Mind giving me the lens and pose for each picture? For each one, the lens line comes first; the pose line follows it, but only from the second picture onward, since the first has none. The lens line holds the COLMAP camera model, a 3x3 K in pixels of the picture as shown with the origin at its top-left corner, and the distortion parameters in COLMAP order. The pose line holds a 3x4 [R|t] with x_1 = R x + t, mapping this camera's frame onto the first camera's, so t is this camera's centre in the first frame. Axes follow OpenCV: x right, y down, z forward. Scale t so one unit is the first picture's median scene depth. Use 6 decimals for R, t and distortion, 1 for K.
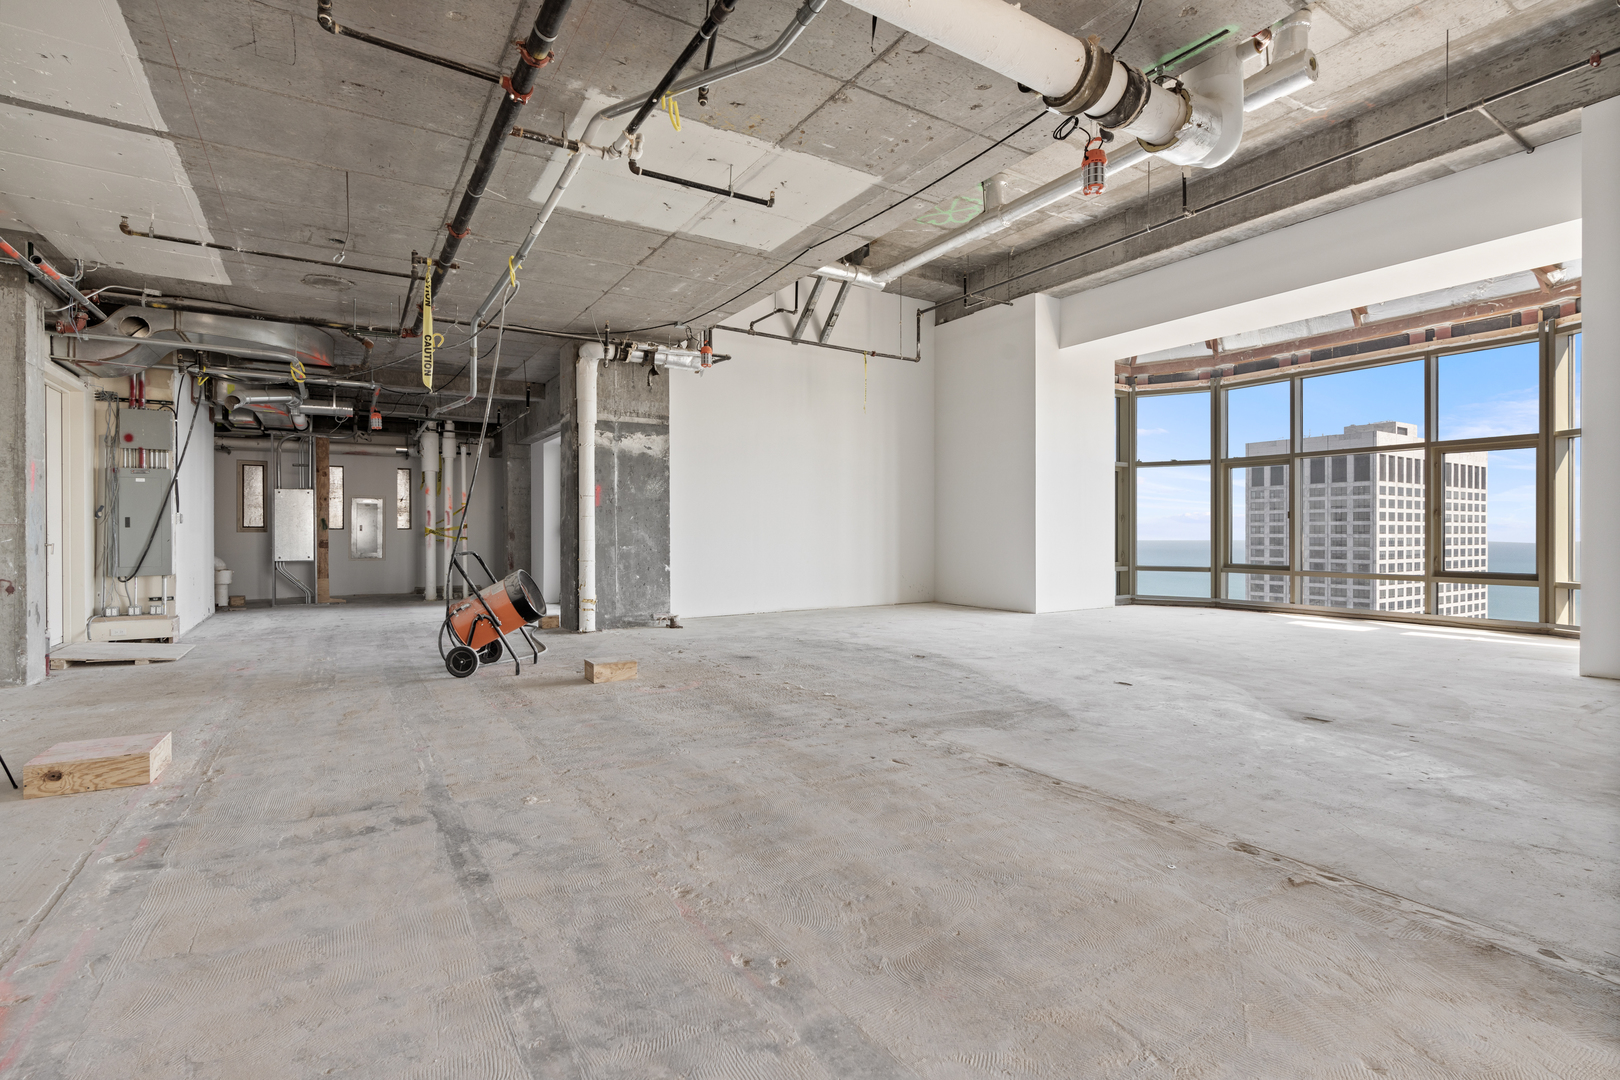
lens RADIAL K [[760.6, 0, 799.8], [0, 760.6, 539.0], [0, 0, 1]] dist [0.002892, 0.000497]
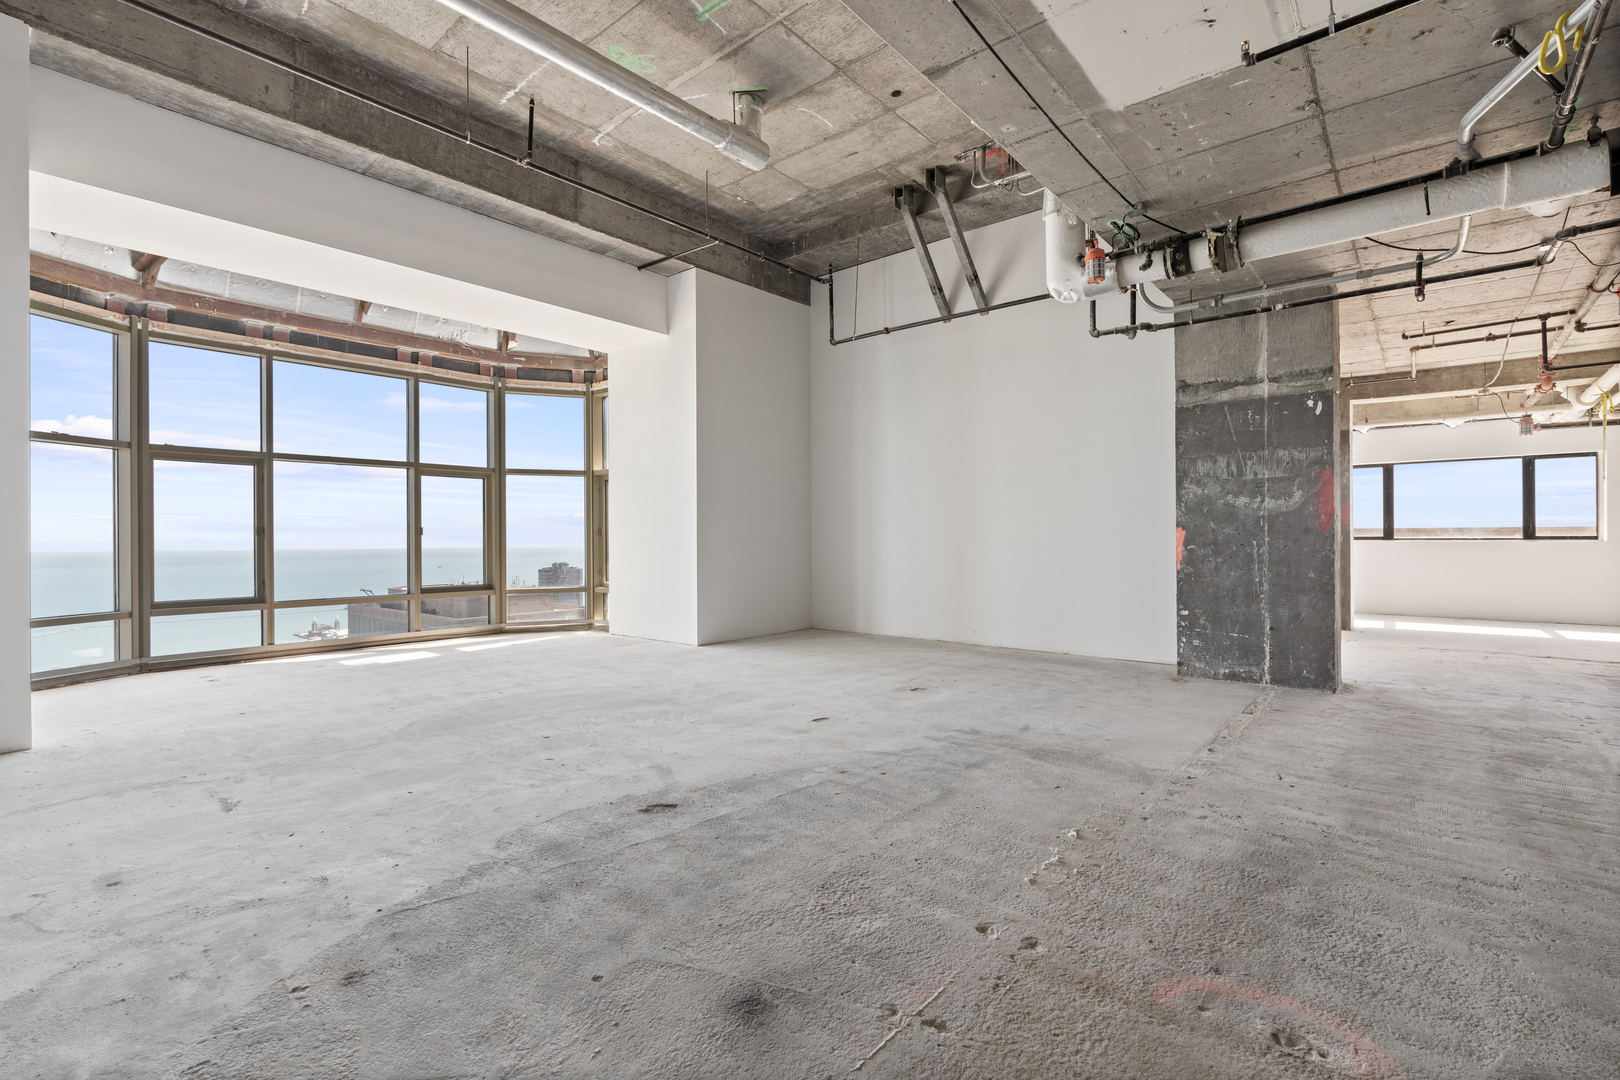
lens RADIAL K [[733.4, 0, 805.2], [0, 733.4, 537.7], [0, 0, 1]] dist [-0.012062, 0.003756]
pose [[-0.304948, 0.001279, 0.952368, -0.219738], [0.013529, 0.999904, 0.002989, -0.018539], [-0.952273, 0.013796, -0.304936, 0.667080]]
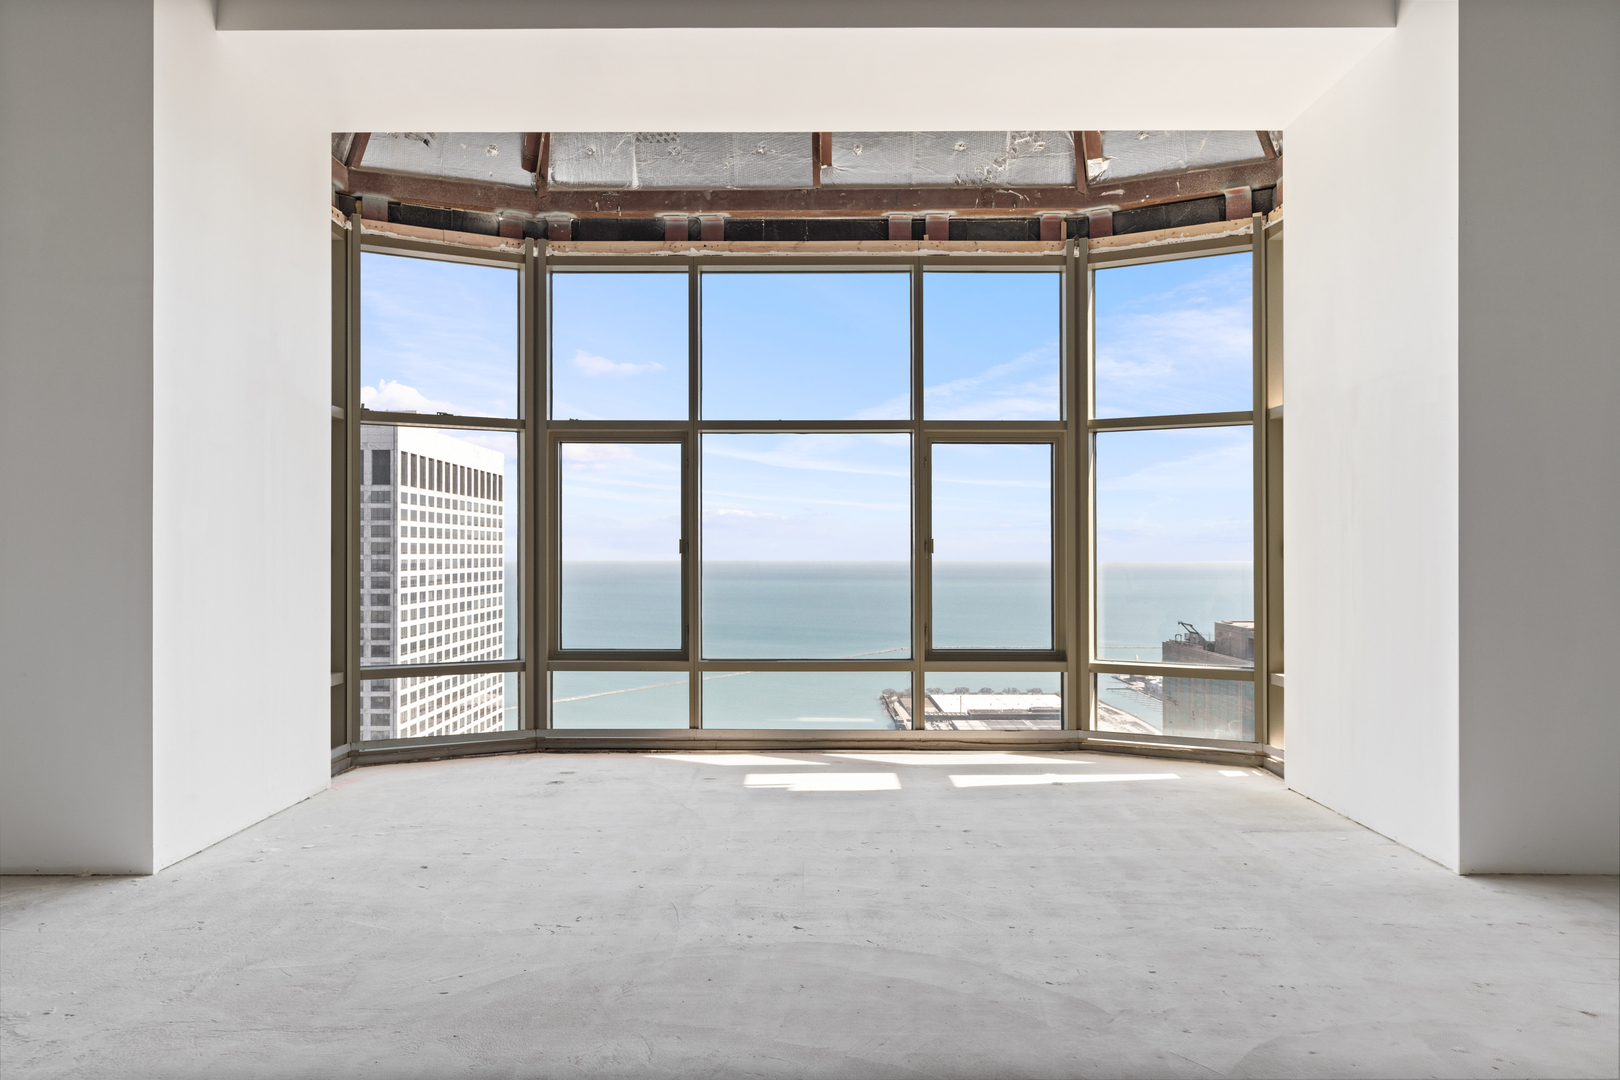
lens RADIAL K [[1156.5, 0, 815.1], [0, 1156.5, 552.4], [0, 0, 1]] dist [0.002632, 0.001764]
pose [[0.537254, 0.000810, 0.843420, 0.059877], [0.005670, 0.999973, -0.004572, -0.022822], [-0.843401, 0.007238, 0.537235, 0.506693]]
